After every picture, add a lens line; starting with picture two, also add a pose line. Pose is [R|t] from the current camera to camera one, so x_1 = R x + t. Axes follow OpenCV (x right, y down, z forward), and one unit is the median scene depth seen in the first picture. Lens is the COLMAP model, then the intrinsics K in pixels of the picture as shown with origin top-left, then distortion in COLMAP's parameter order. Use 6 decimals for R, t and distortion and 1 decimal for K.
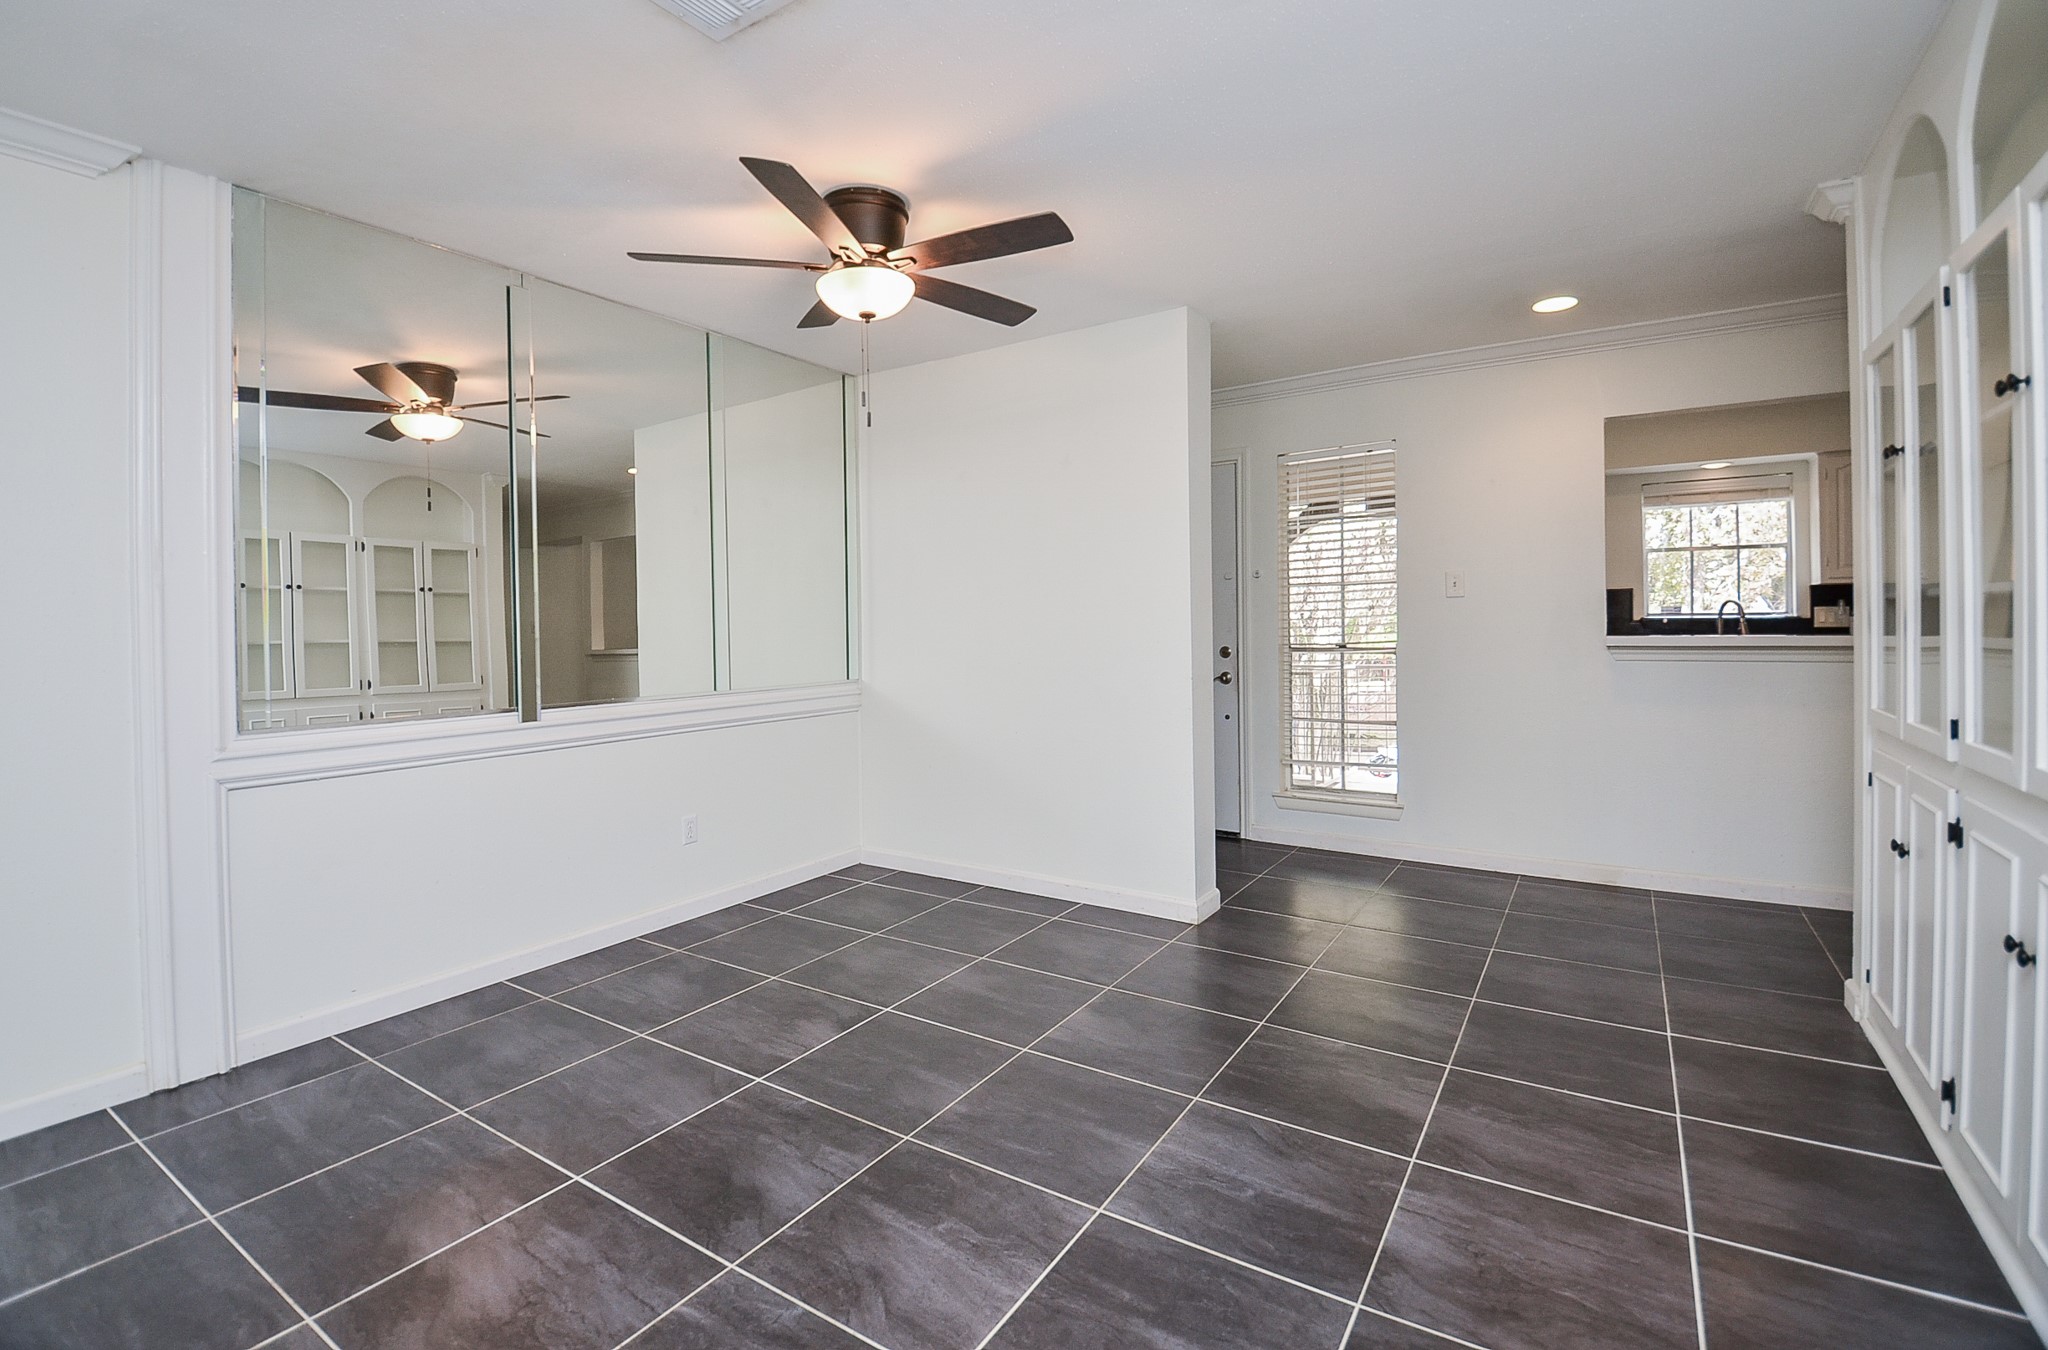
lens RADIAL K [[902.5, 0, 973.3], [0, 902.5, 636.2], [0, 0, 1]] dist [0.003295, -0.018081]
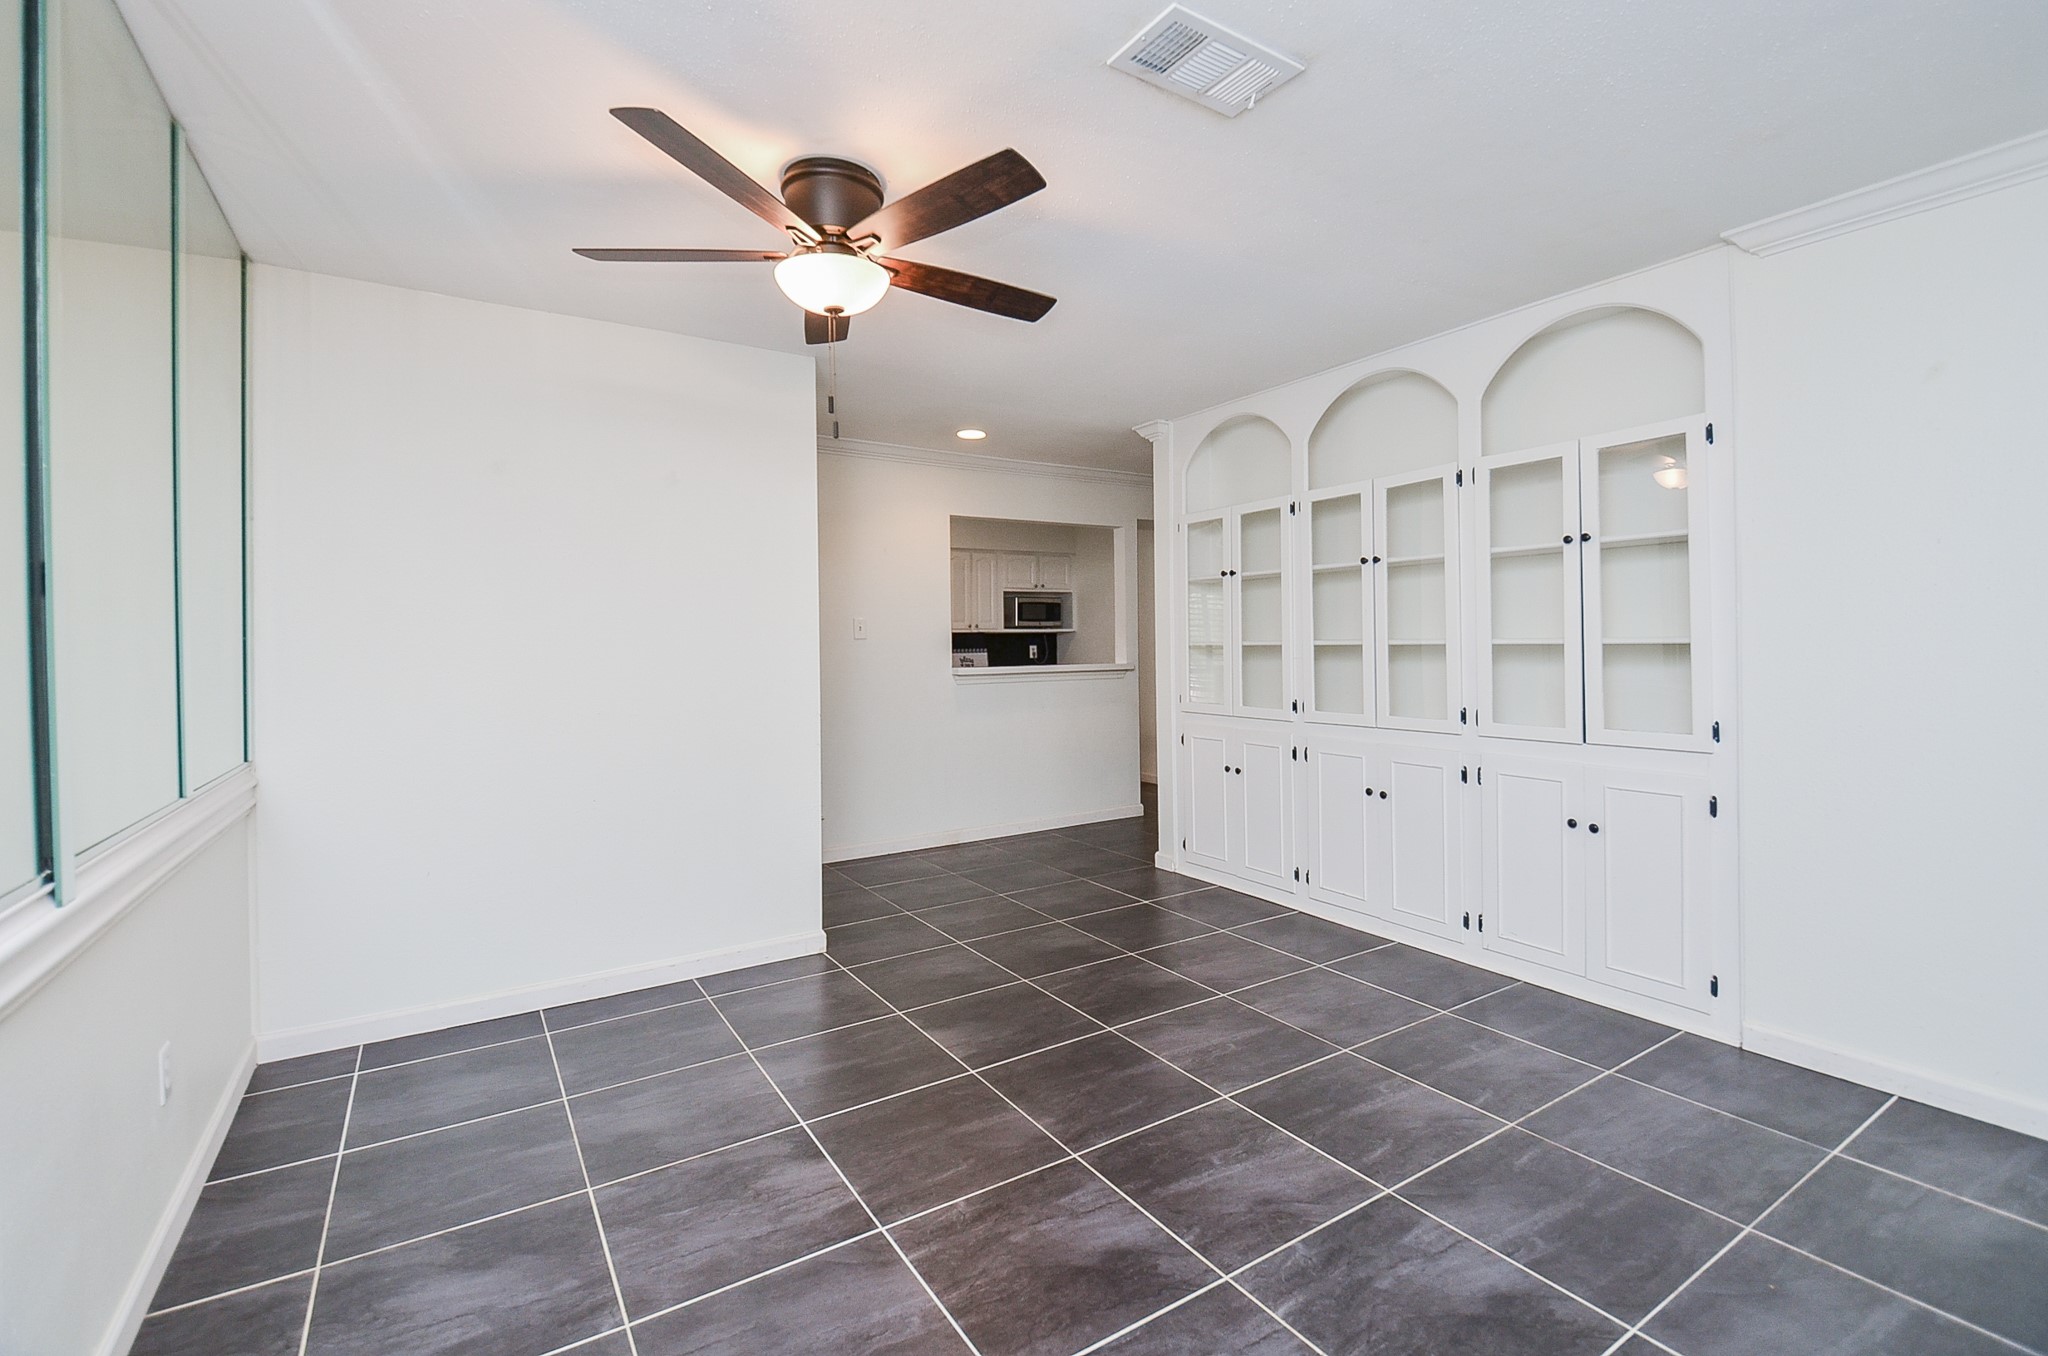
lens RADIAL K [[935.2, 0, 1000.5], [0, 935.2, 635.9], [0, 0, 1]] dist [0.021105, -0.020184]
pose [[0.402416, 0.018700, 0.915266, -1.091123], [0.025279, 0.999183, -0.031529, -0.006751], [-0.915108, 0.035825, 0.401614, 0.617054]]
